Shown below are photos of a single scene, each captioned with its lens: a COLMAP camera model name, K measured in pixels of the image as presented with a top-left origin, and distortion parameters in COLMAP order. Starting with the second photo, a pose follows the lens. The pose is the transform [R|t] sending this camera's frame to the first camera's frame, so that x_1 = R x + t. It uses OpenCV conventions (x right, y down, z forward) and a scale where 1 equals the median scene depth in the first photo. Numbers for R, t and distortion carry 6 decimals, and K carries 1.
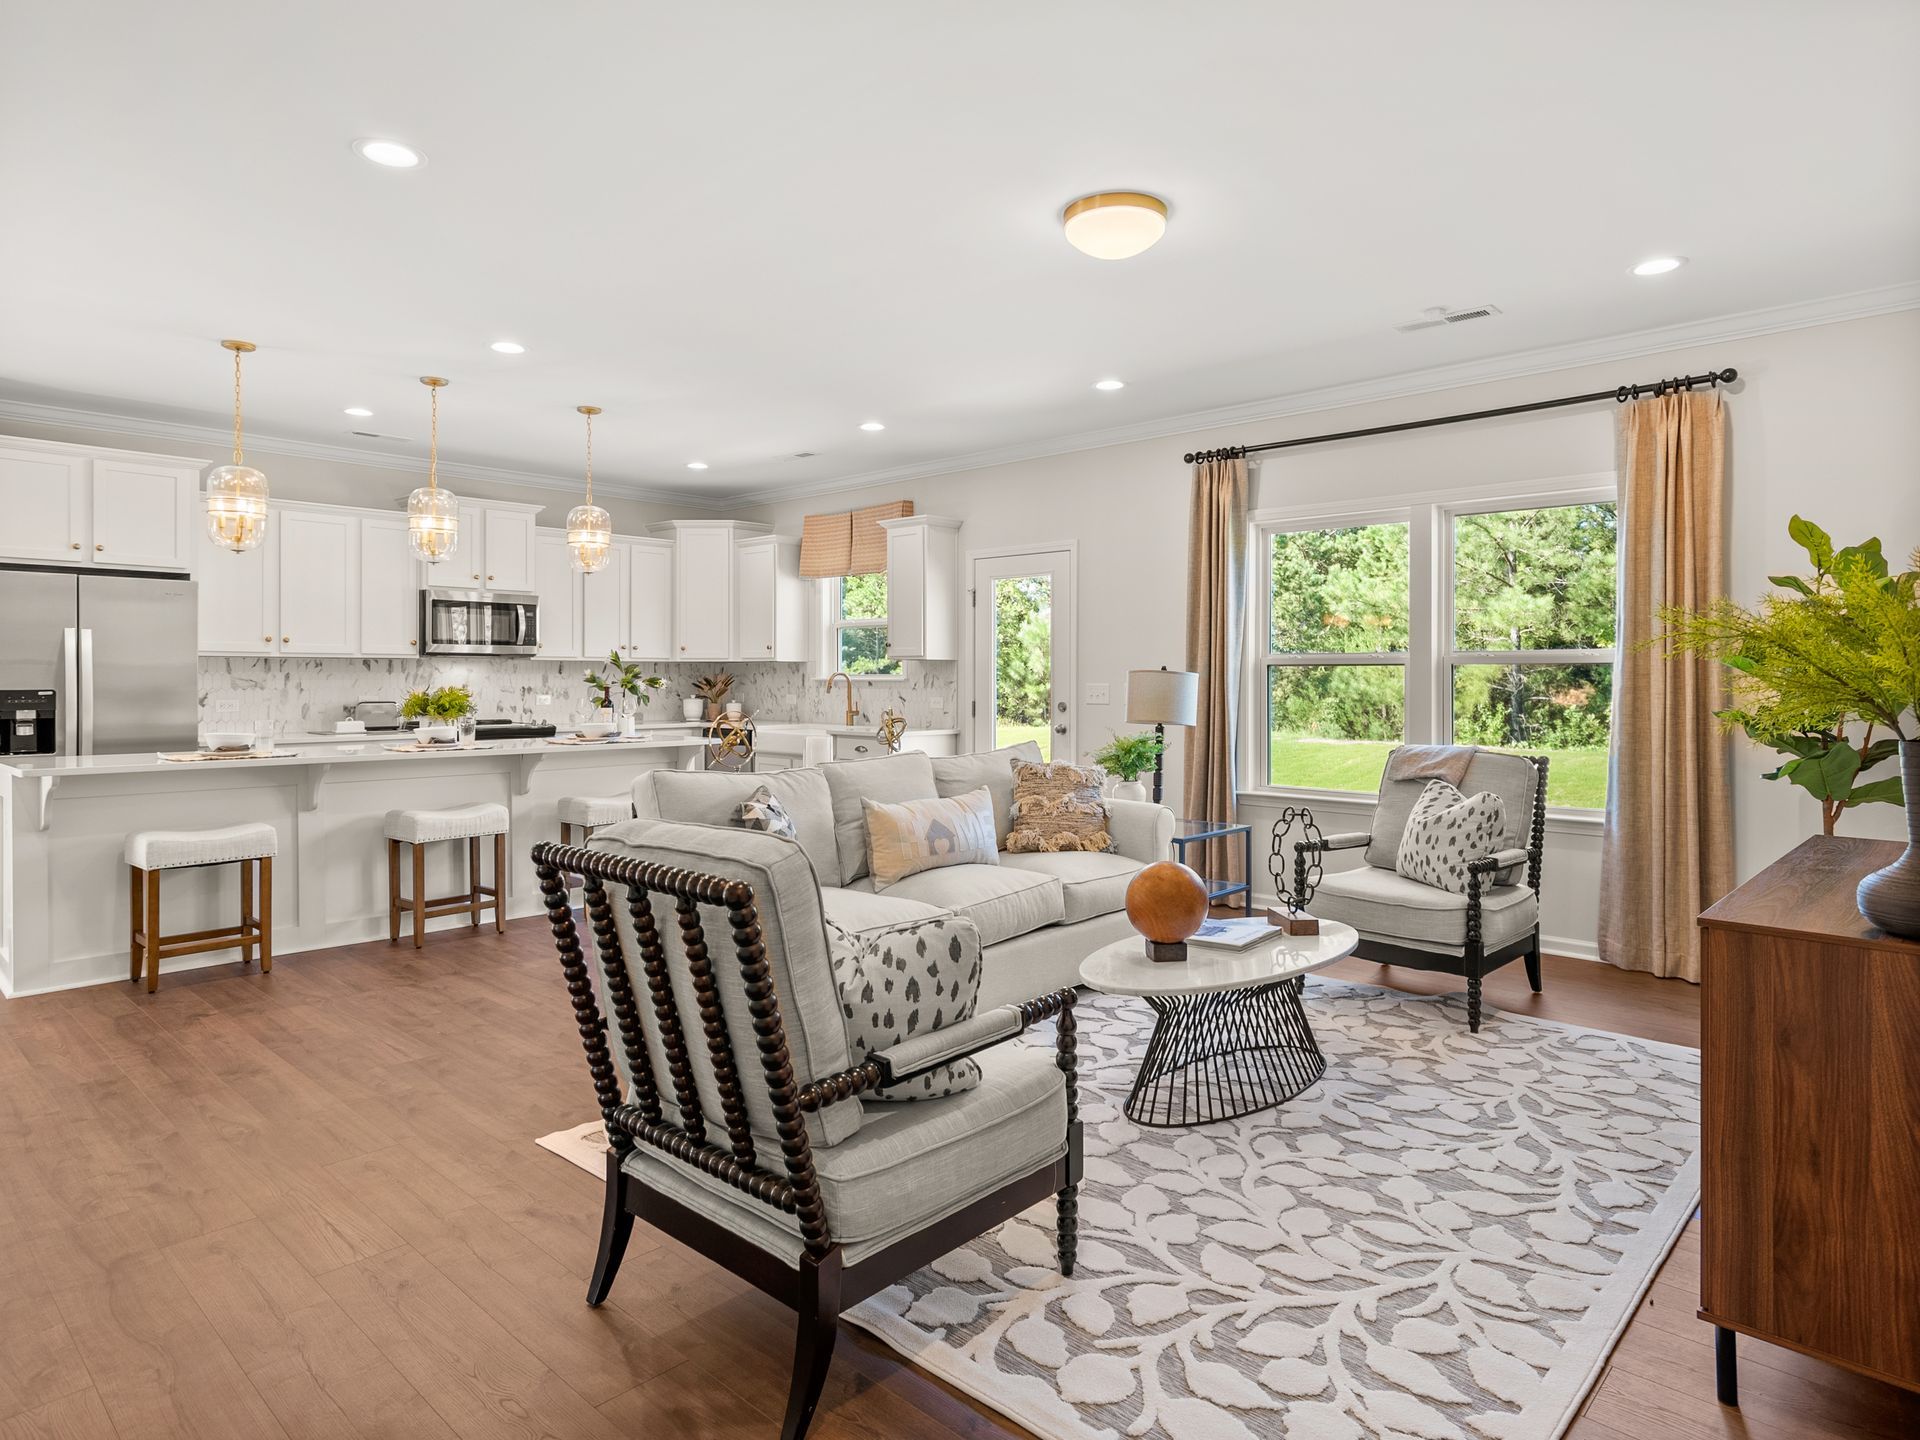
lens RADIAL K [[1111.8, 0, 958.9], [0, 1111.8, 682.7], [0, 0, 1]] dist [0.017525, 0.001407]
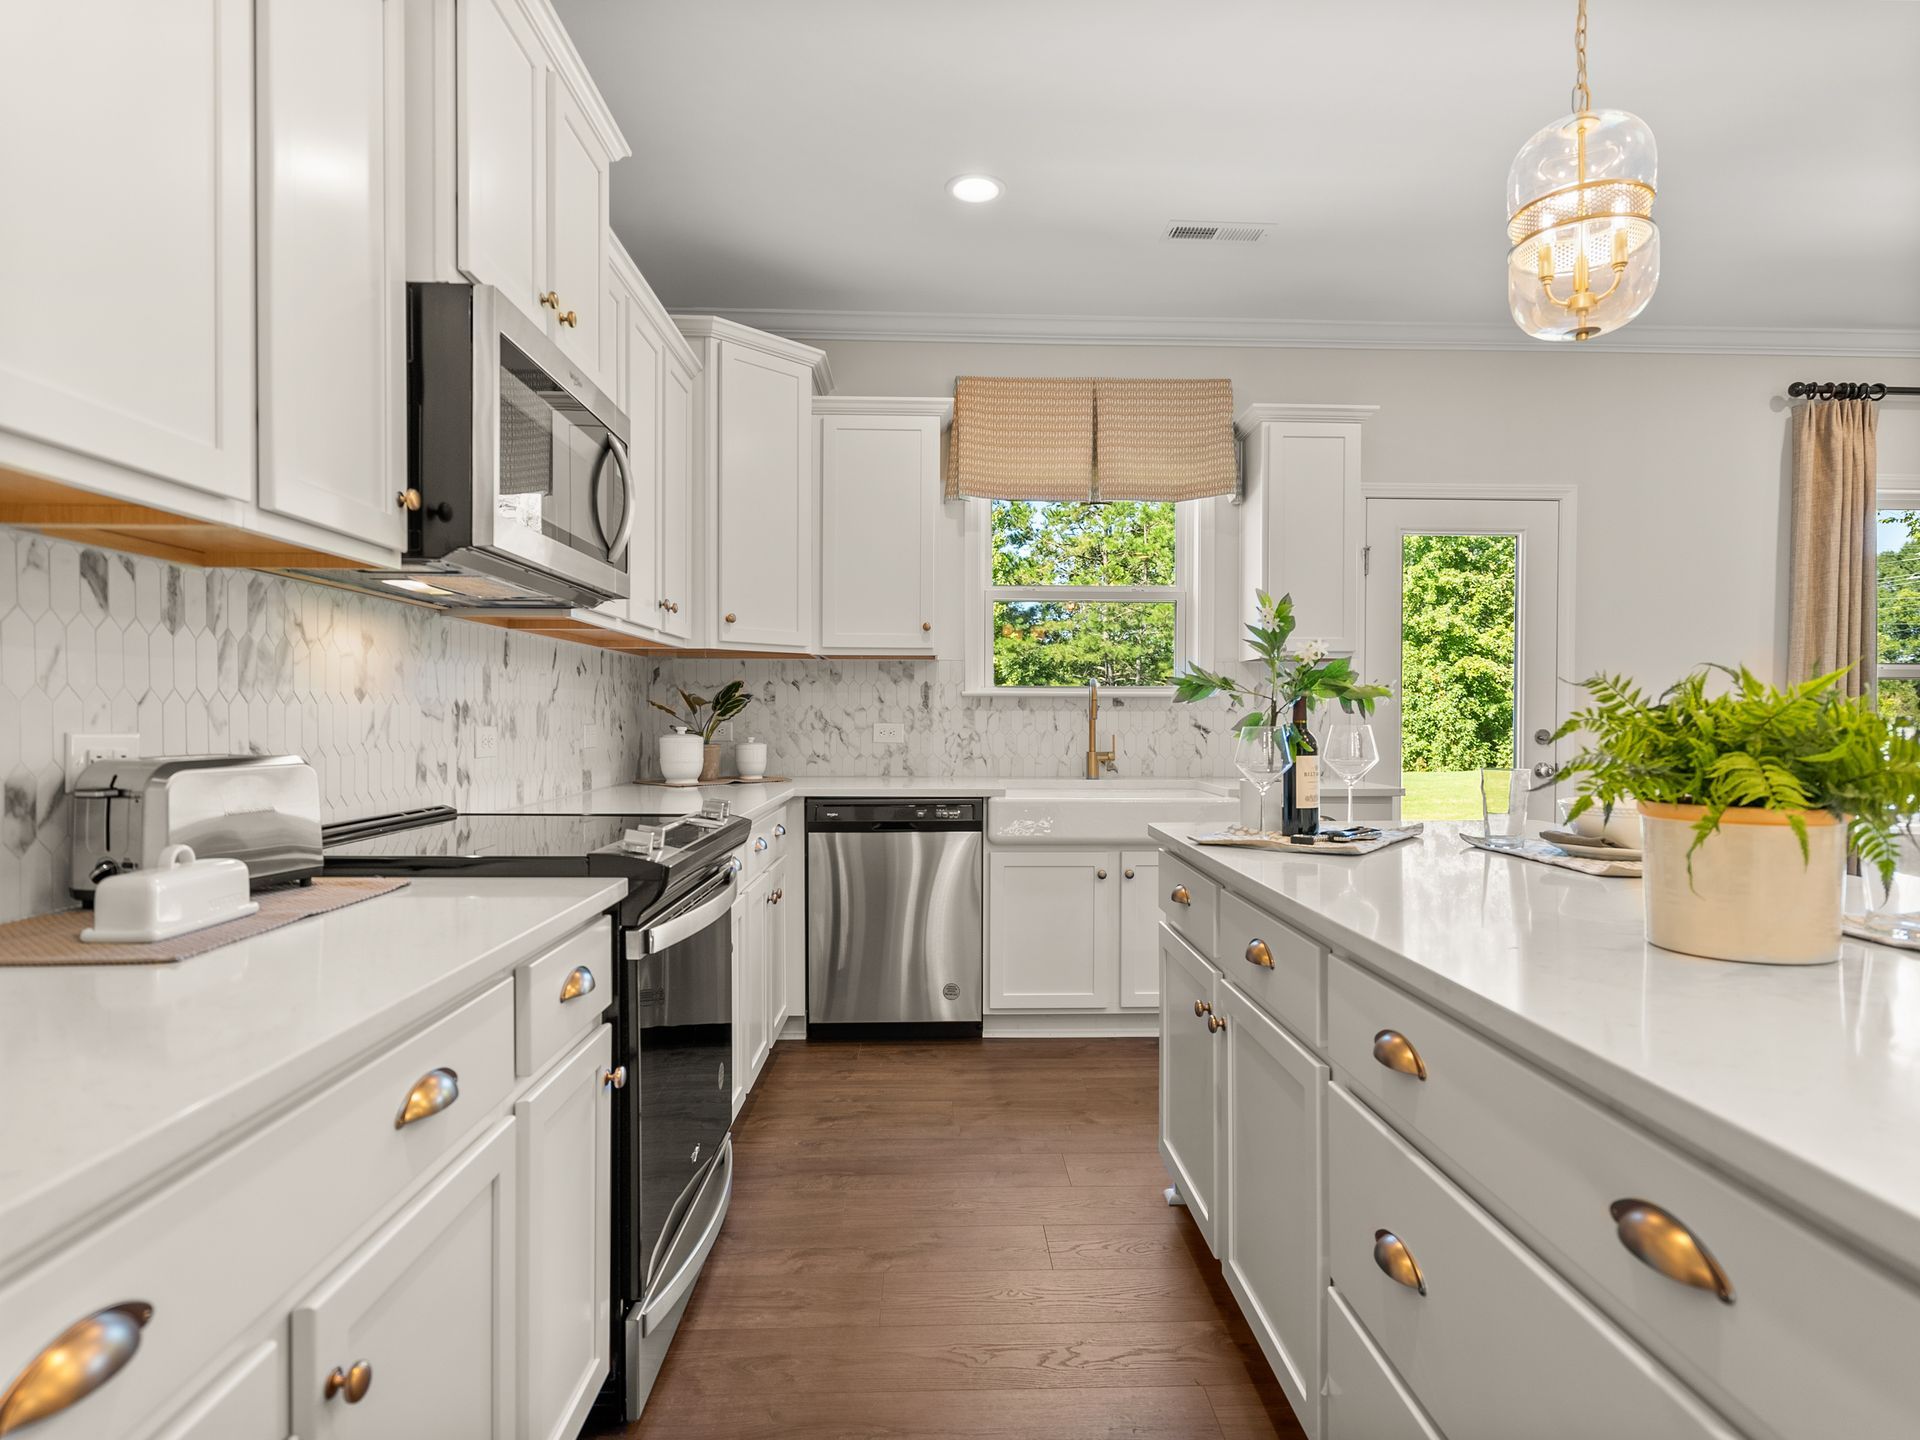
lens RADIAL K [[1063.2, 0, 967.5], [0, 1063.2, 724.6], [0, 0, 1]] dist [0.004672, 0.000393]
pose [[0.703408, -0.004133, 0.710774, -0.604476], [0.002770, 0.999991, 0.003074, 0.011681], [-0.710781, -0.000193, 0.703413, 0.810896]]
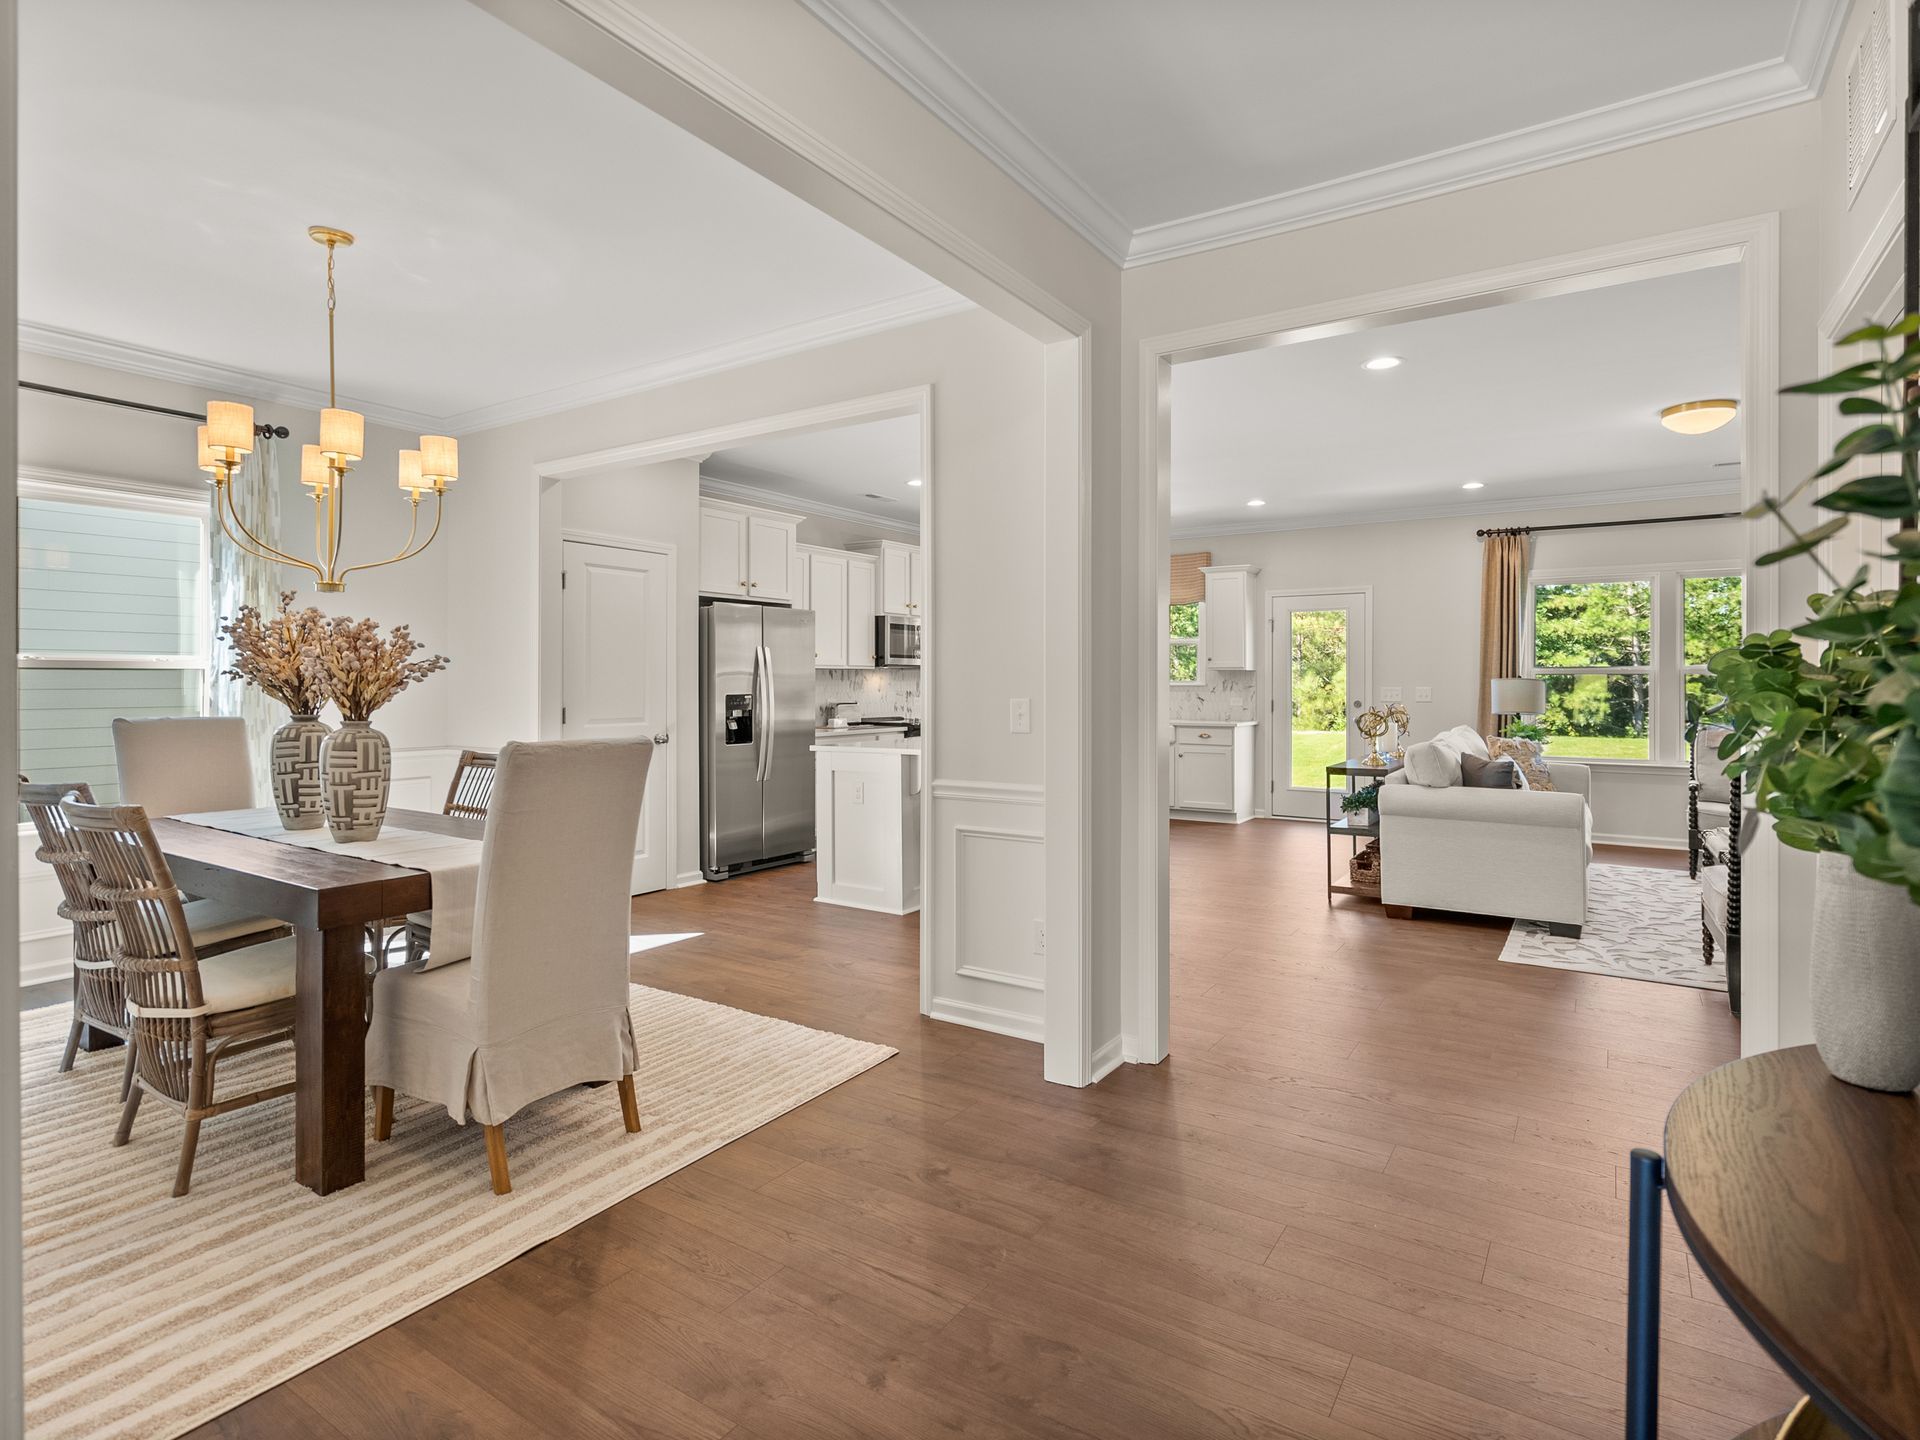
lens RADIAL K [[971.4, 0, 962.8], [0, 971.4, 682.5], [0, 0, 1]] dist [0.002138, 0.000220]
pose [[0.985460, -0.001061, 0.169901, -0.618134], [0.002214, 0.999976, -0.006596, 0.001604], [-0.169890, 0.006876, 0.985439, -0.129634]]
